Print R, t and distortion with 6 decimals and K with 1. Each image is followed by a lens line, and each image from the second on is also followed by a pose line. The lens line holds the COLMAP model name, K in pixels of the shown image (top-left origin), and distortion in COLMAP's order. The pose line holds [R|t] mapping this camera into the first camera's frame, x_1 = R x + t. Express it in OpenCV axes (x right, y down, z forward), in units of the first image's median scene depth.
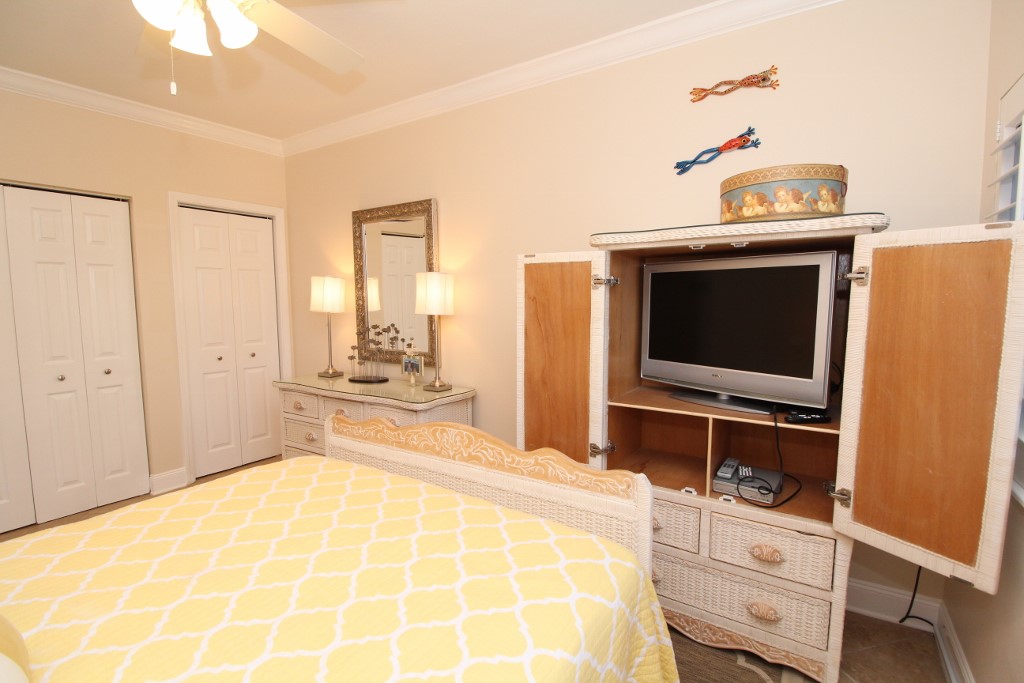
lens RADIAL K [[477.7, 0, 510.2], [0, 477.7, 345.0], [0, 0, 1]] dist [-0.023484, -0.000657]
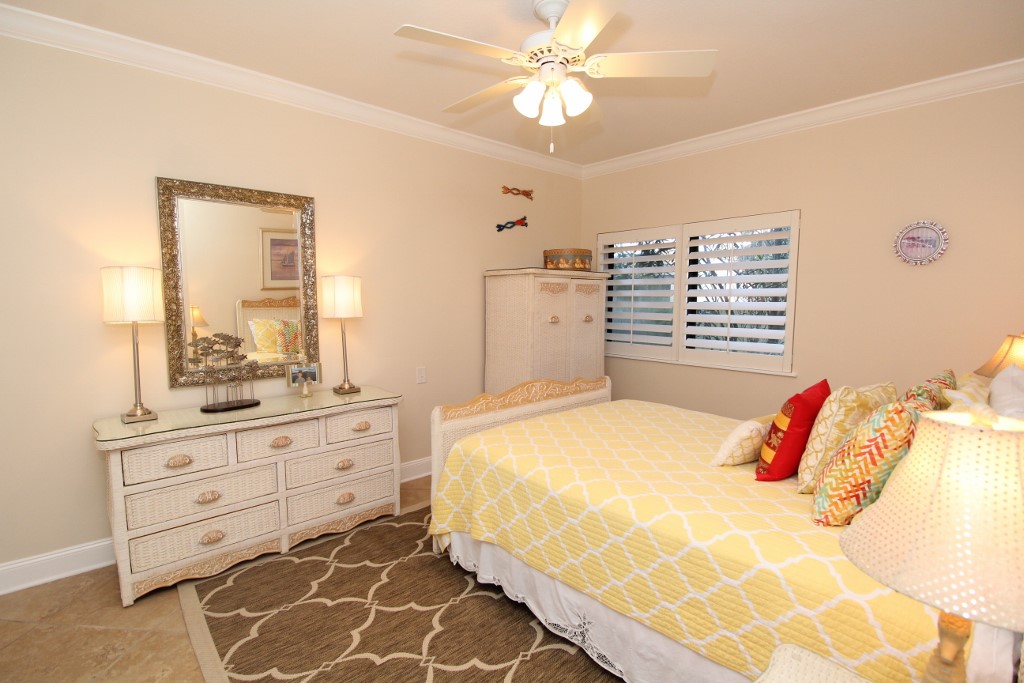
lens RADIAL K [[477.7, 0, 510.2], [0, 477.7, 345.0], [0, 0, 1]] dist [-0.023484, -0.000657]
pose [[0.254093, -0.086236, 0.963328, -0.986697], [0.089069, 0.993871, 0.065477, -0.038882], [-0.963070, 0.069165, 0.260217, 0.381652]]
